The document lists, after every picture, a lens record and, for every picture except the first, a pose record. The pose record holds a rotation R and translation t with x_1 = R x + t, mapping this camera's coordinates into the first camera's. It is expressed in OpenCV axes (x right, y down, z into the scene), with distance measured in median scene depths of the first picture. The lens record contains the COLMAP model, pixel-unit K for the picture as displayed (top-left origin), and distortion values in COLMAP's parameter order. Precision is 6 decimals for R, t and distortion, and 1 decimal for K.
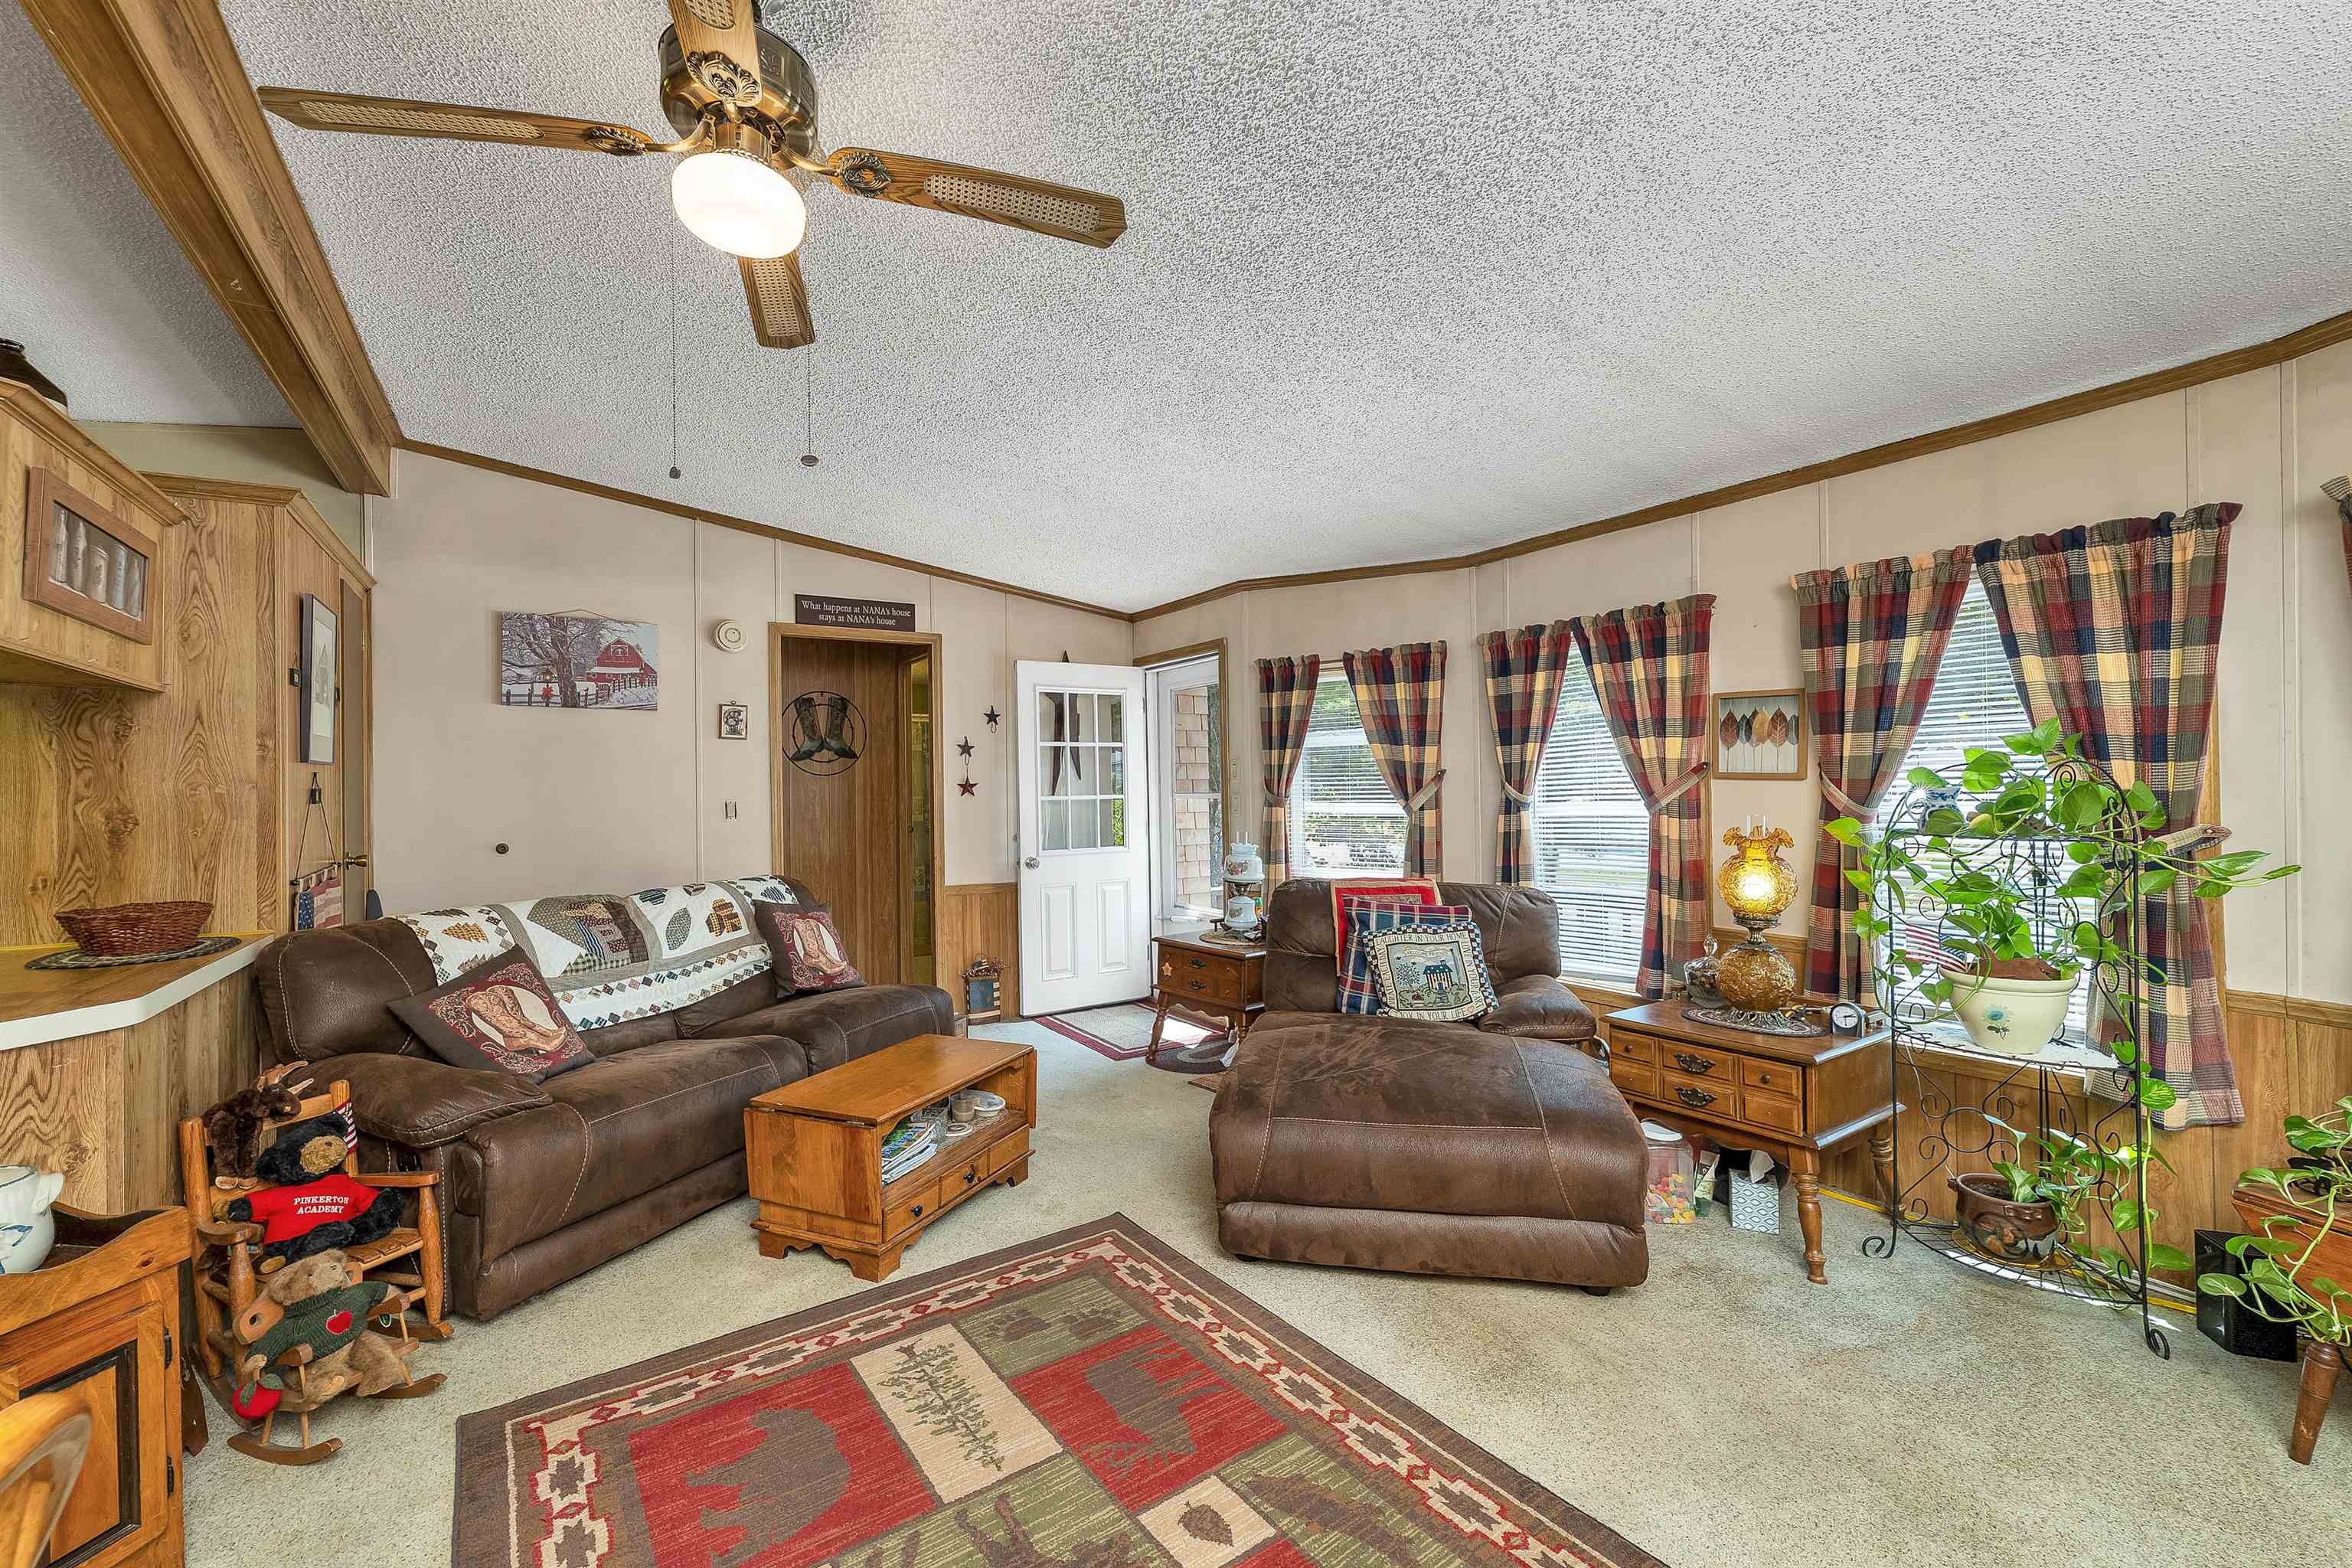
lens RADIAL K [[978.0, 0, 1175.1], [0, 978.0, 775.1], [0, 0, 1]] dist [-0.000928, 0.001729]
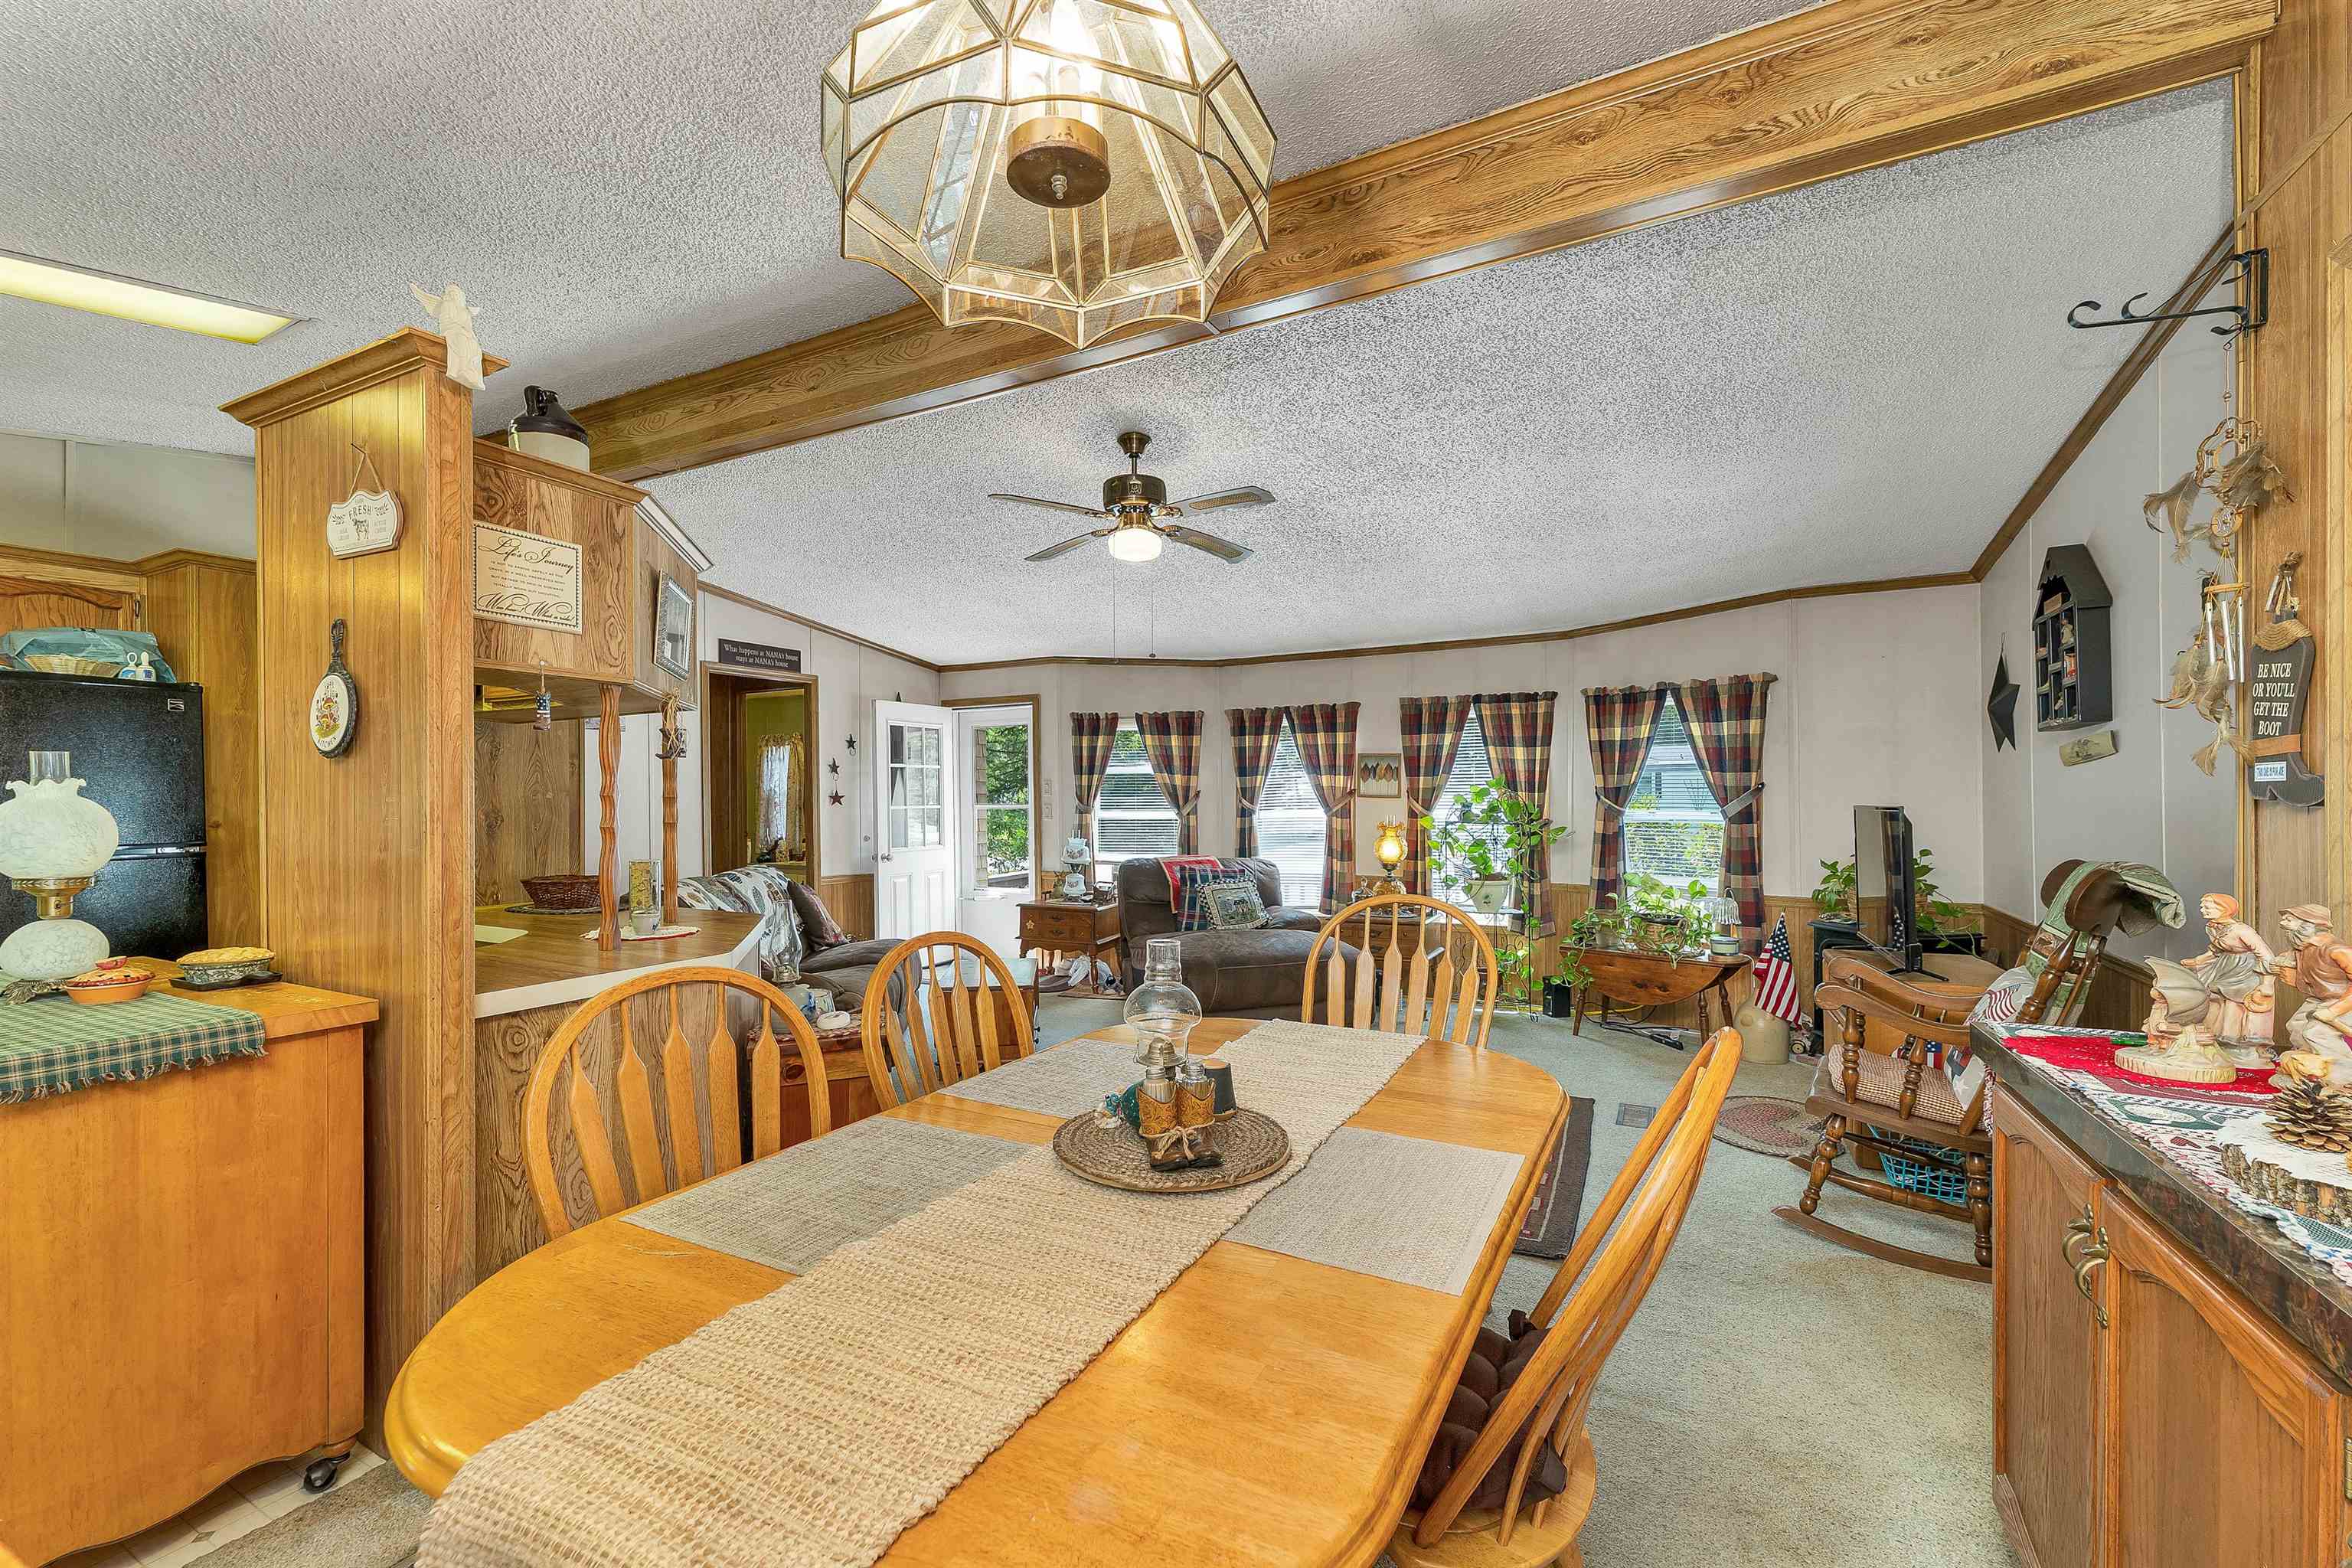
lens RADIAL K [[978.0, 0, 1187.0], [0, 978.0, 778.6], [0, 0, 1]] dist [-0.000928, 0.001729]
pose [[0.865160, 0.018968, 0.501138, -0.744116], [-0.013322, 0.999801, -0.014844, -0.000460], [-0.501320, 0.006166, 0.865240, -0.525280]]
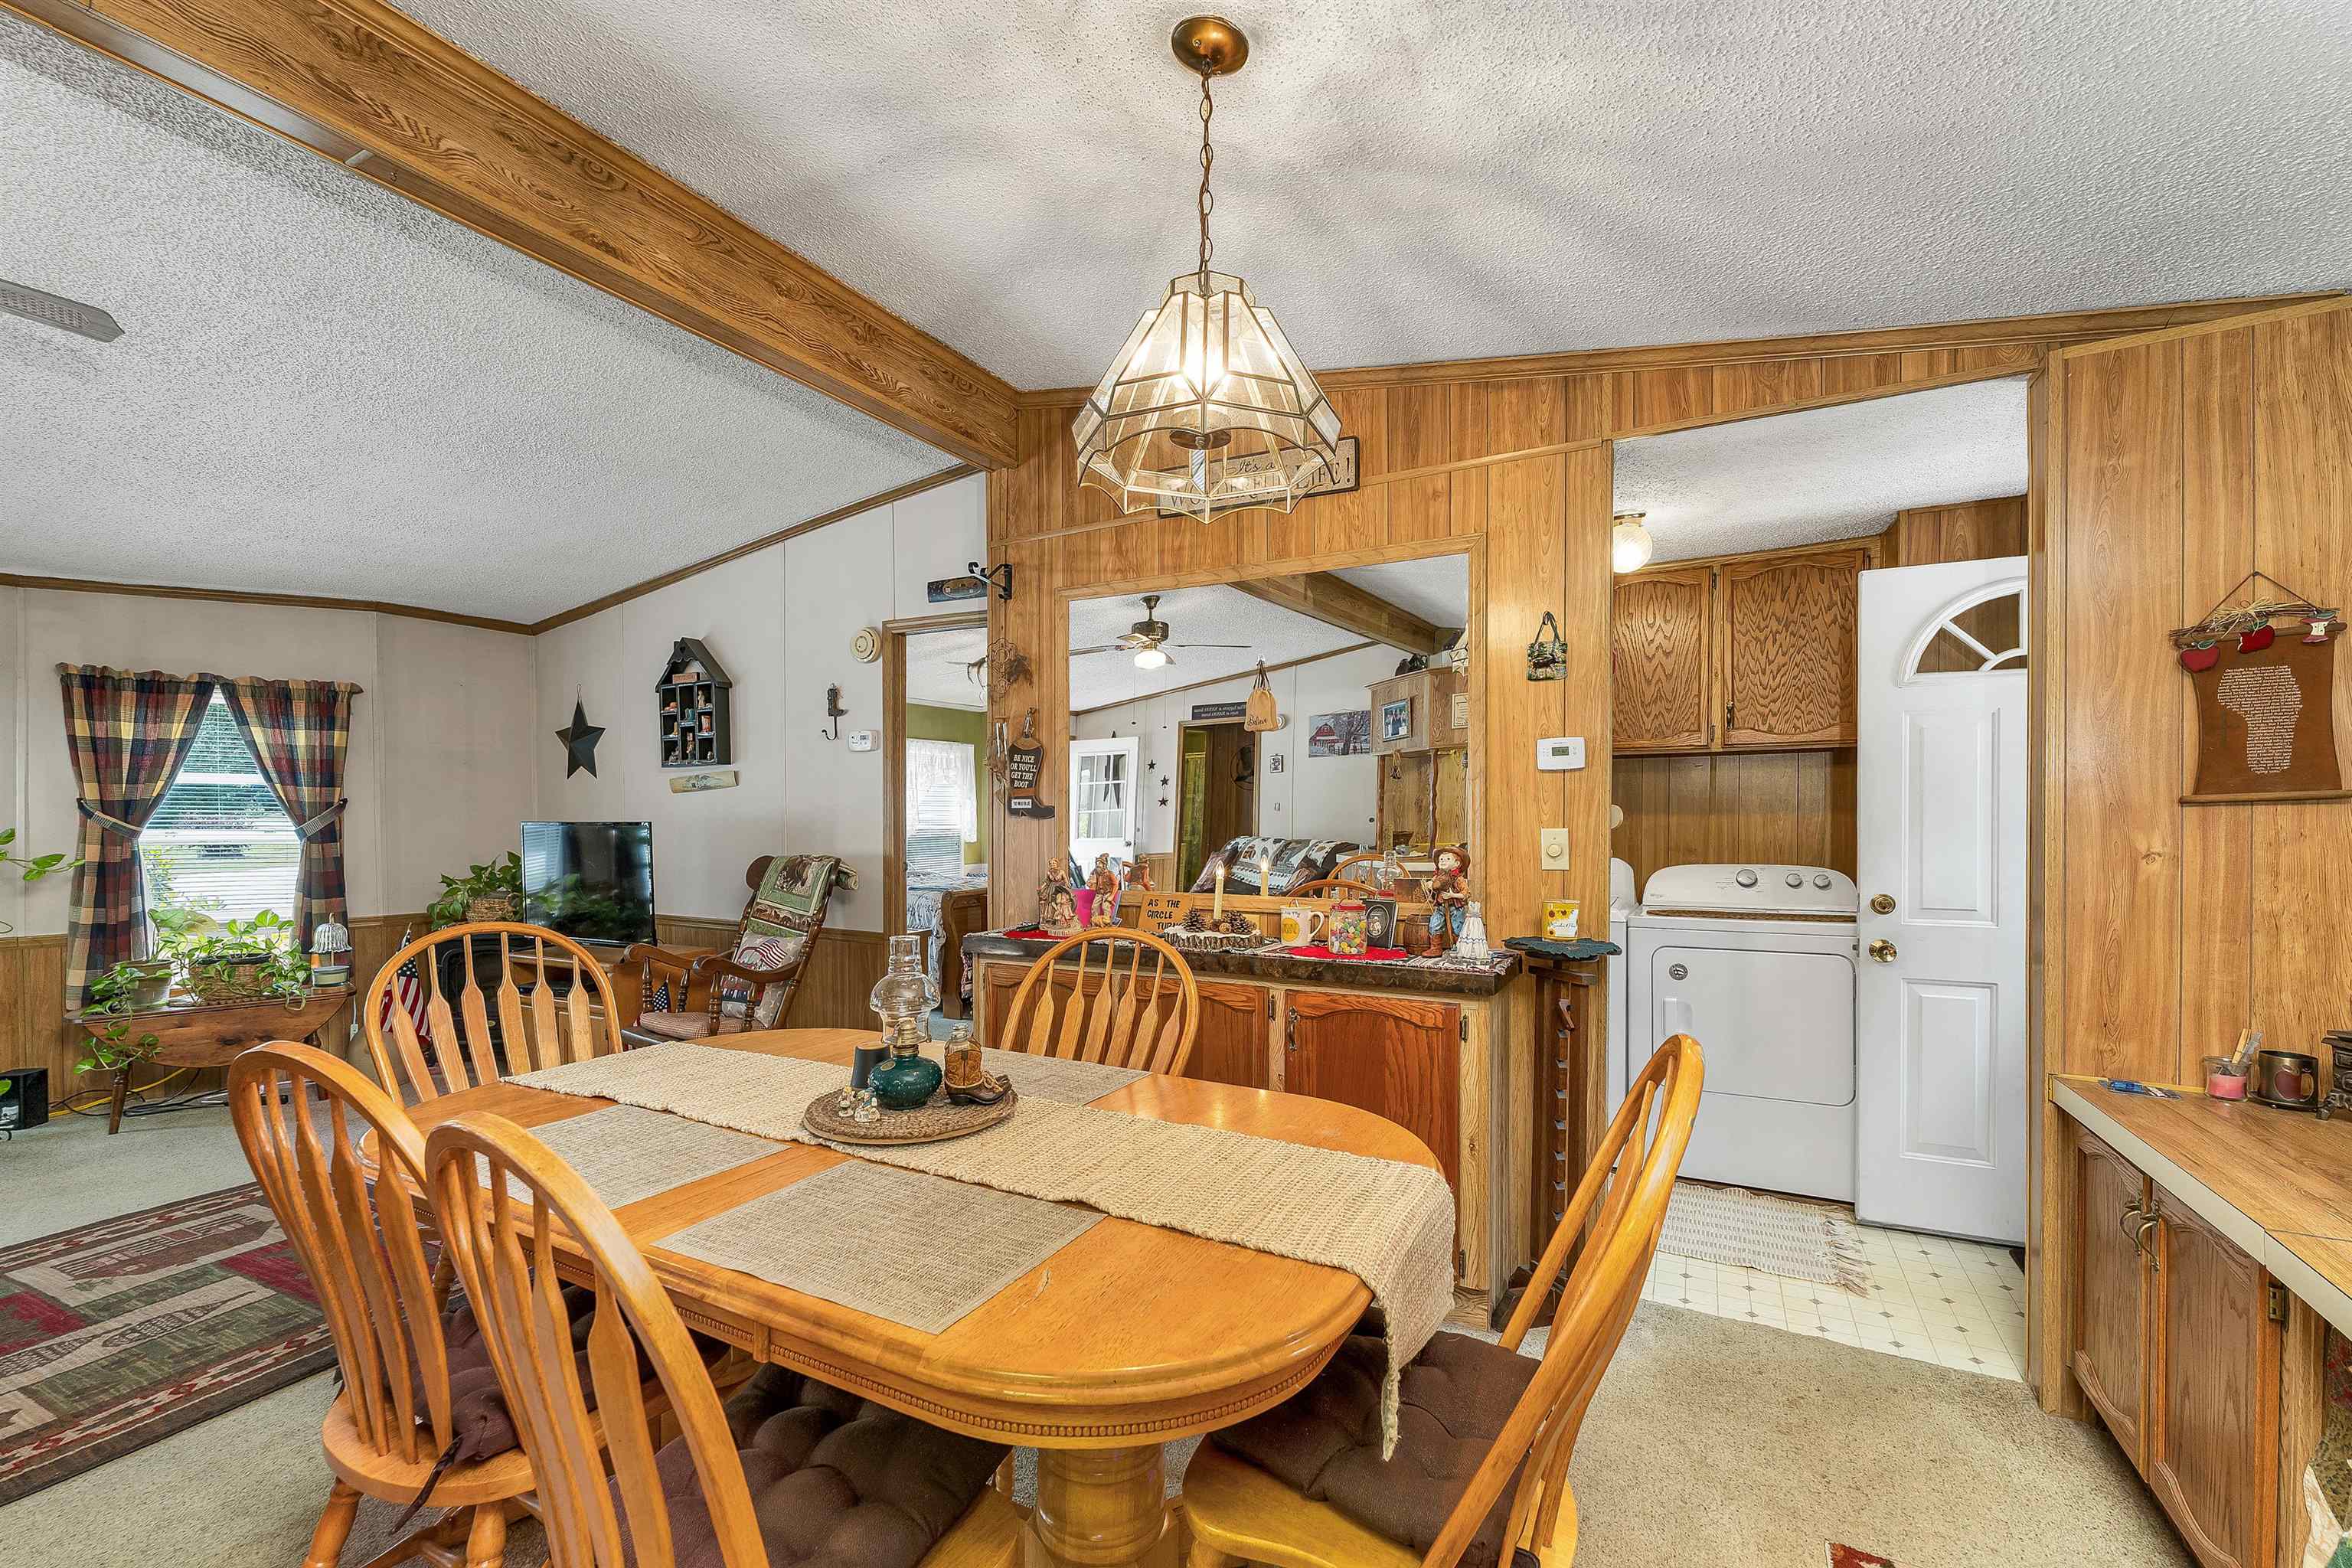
lens RADIAL K [[978.0, 0, 1174.8], [0, 978.0, 825.4], [0, 0, 1]] dist [-0.000928, 0.001729]
pose [[-0.488462, -0.000386, 0.872585, -1.064450], [-0.006229, 0.999976, -0.003044, 0.007643], [-0.872563, -0.006922, -0.488453, 0.011183]]
